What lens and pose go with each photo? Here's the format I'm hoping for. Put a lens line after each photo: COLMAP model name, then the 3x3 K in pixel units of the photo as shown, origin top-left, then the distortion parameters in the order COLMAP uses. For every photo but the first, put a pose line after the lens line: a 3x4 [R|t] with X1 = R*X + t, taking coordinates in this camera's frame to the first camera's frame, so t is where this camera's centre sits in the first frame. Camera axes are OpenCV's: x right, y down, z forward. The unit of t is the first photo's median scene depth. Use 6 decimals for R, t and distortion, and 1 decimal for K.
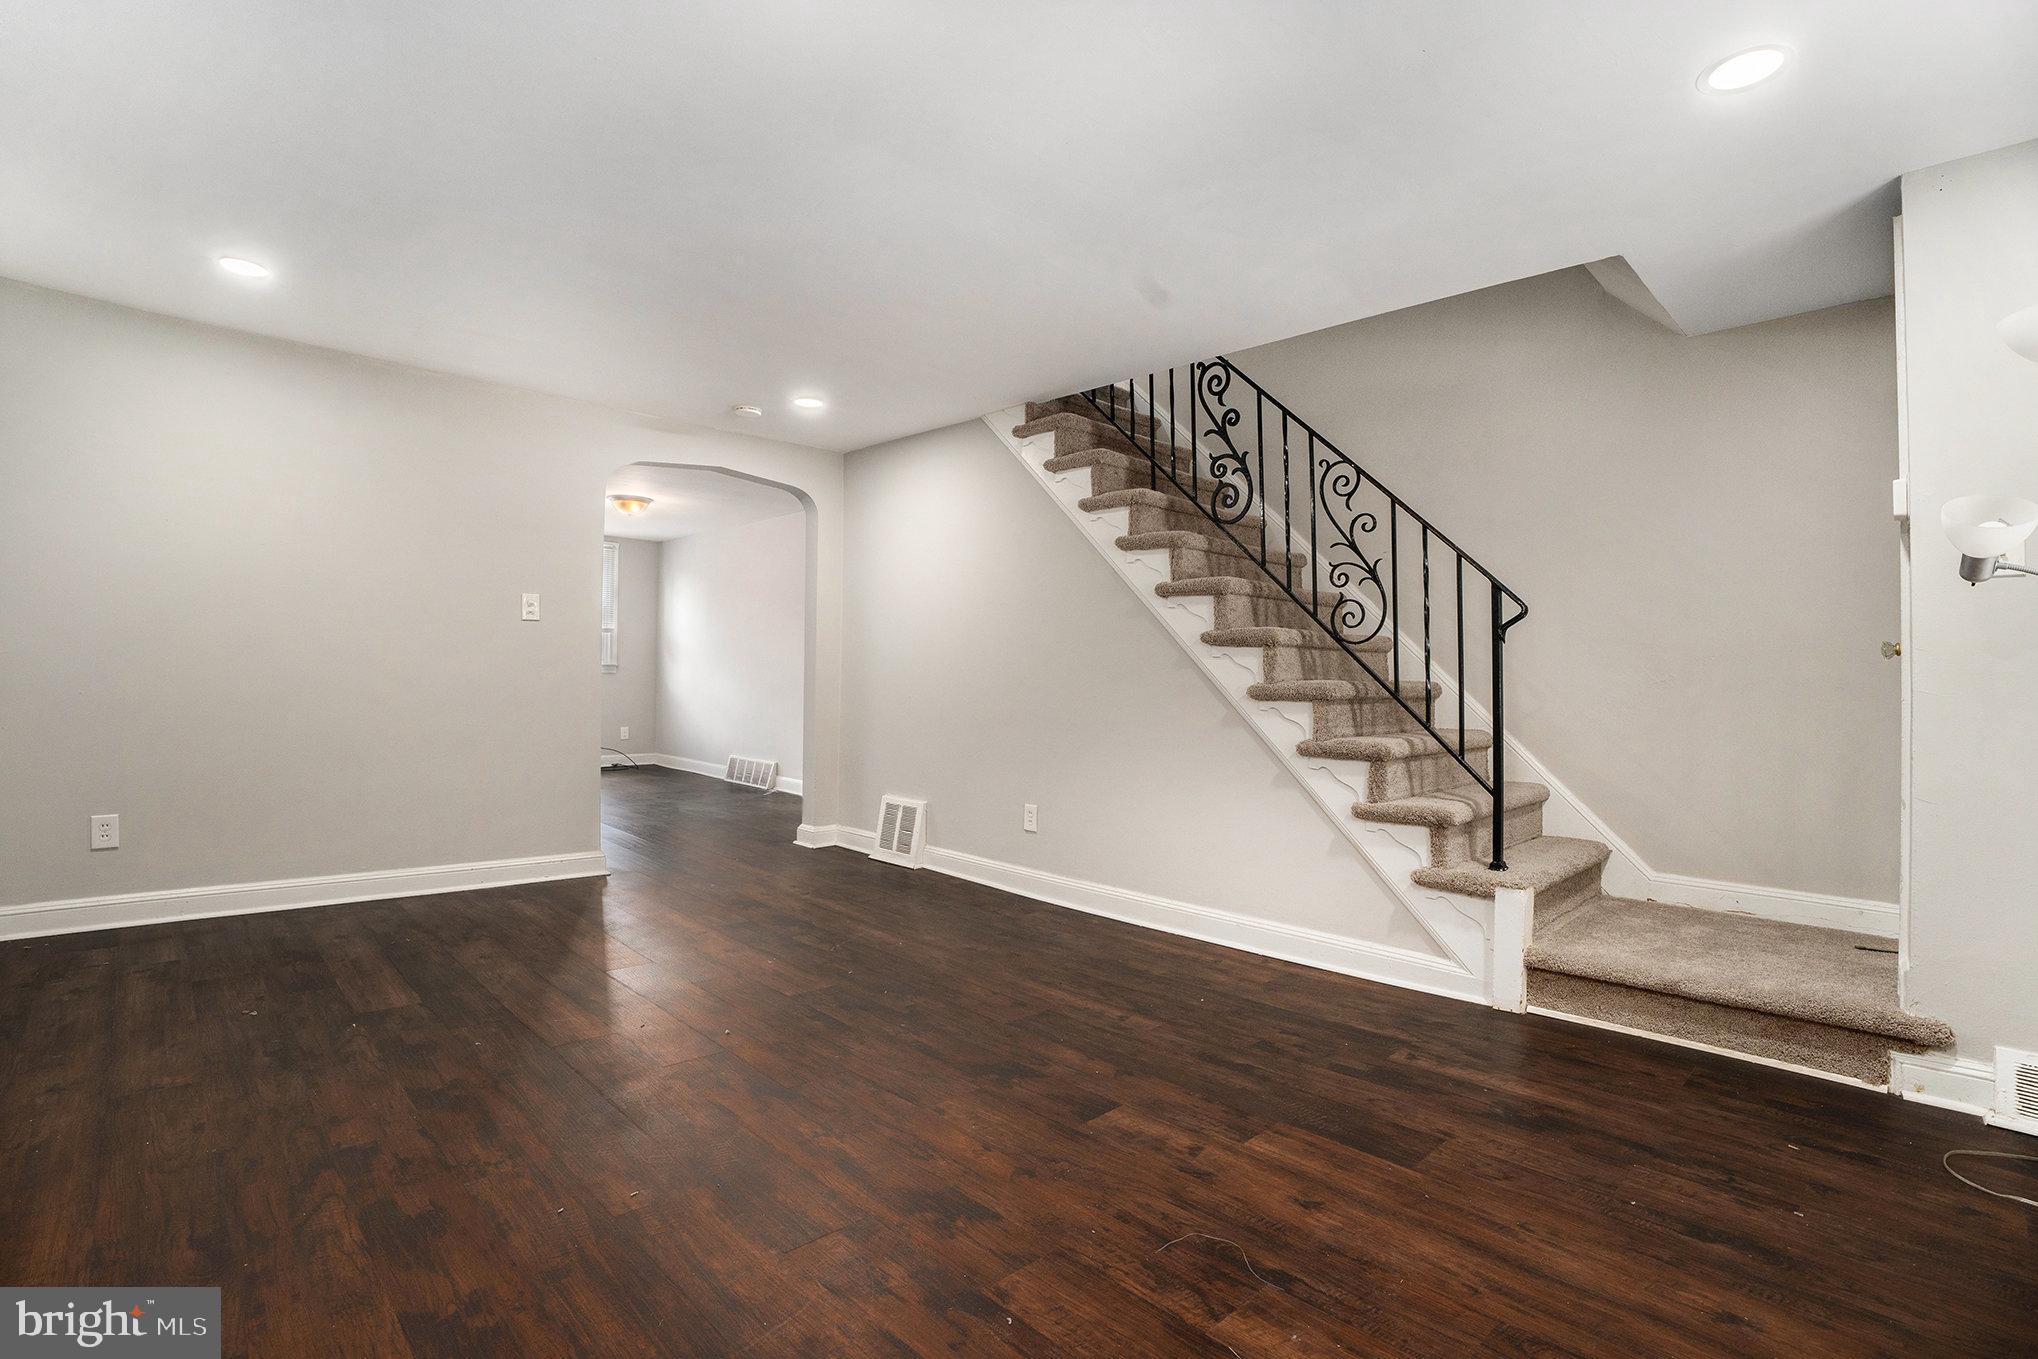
lens RADIAL K [[976.7, 0, 1031.7], [0, 976.7, 682.0], [0, 0, 1]] dist [-0.014238, 0.000403]
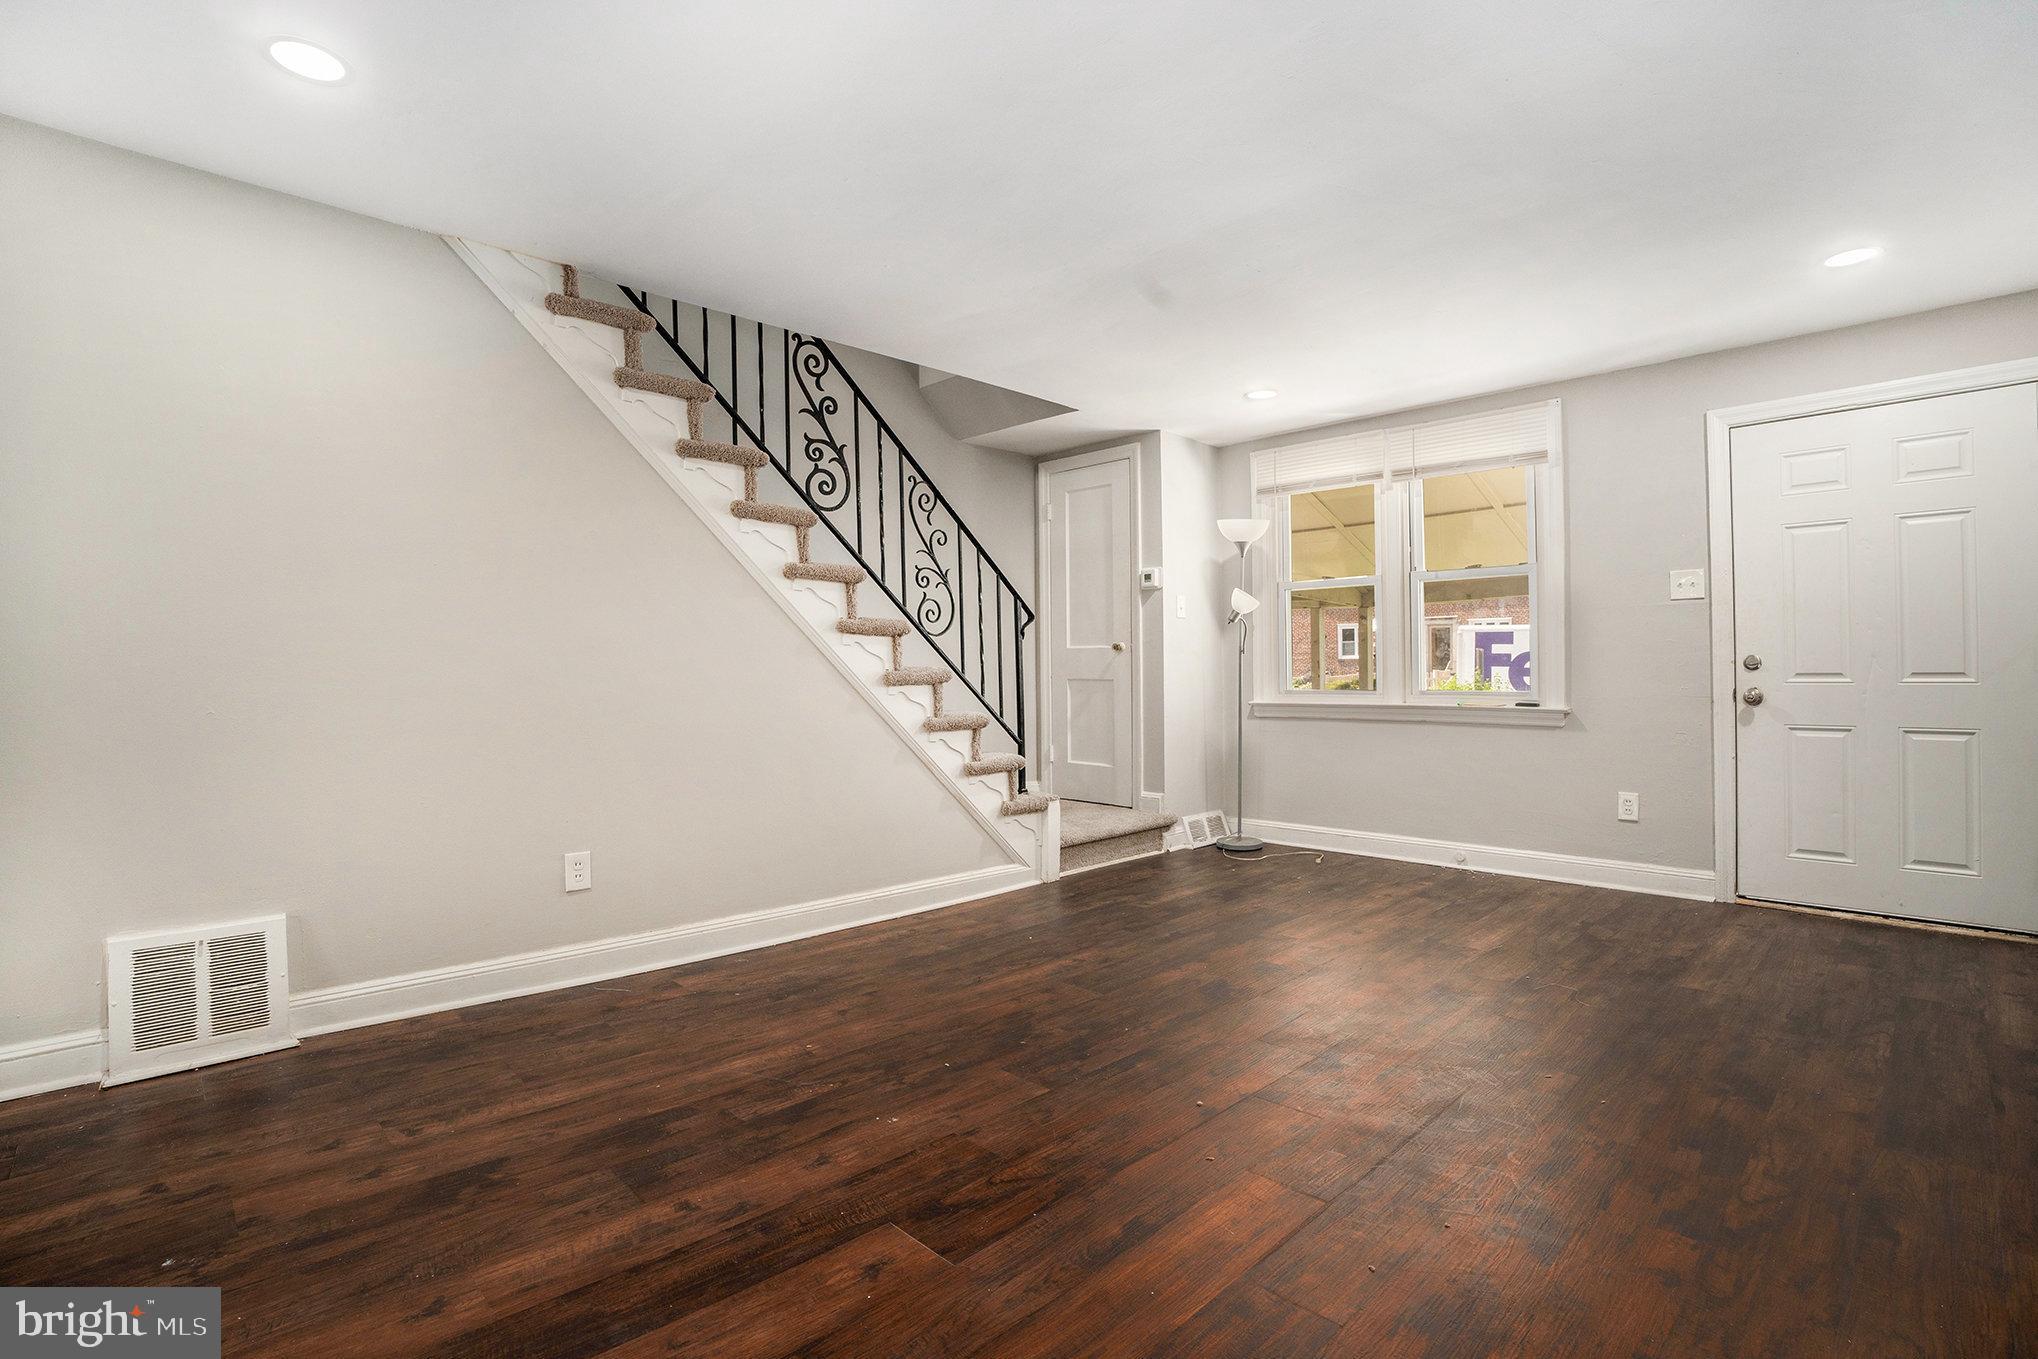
lens RADIAL K [[932.0, 0, 1016.6], [0, 932.0, 690.7], [0, 0, 1]] dist [-0.038654, 0.000586]
pose [[0.038487, -0.035238, 0.998638, -0.793851], [0.016255, 0.999268, 0.034634, -0.009154], [-0.999127, 0.014900, 0.039032, 0.823304]]
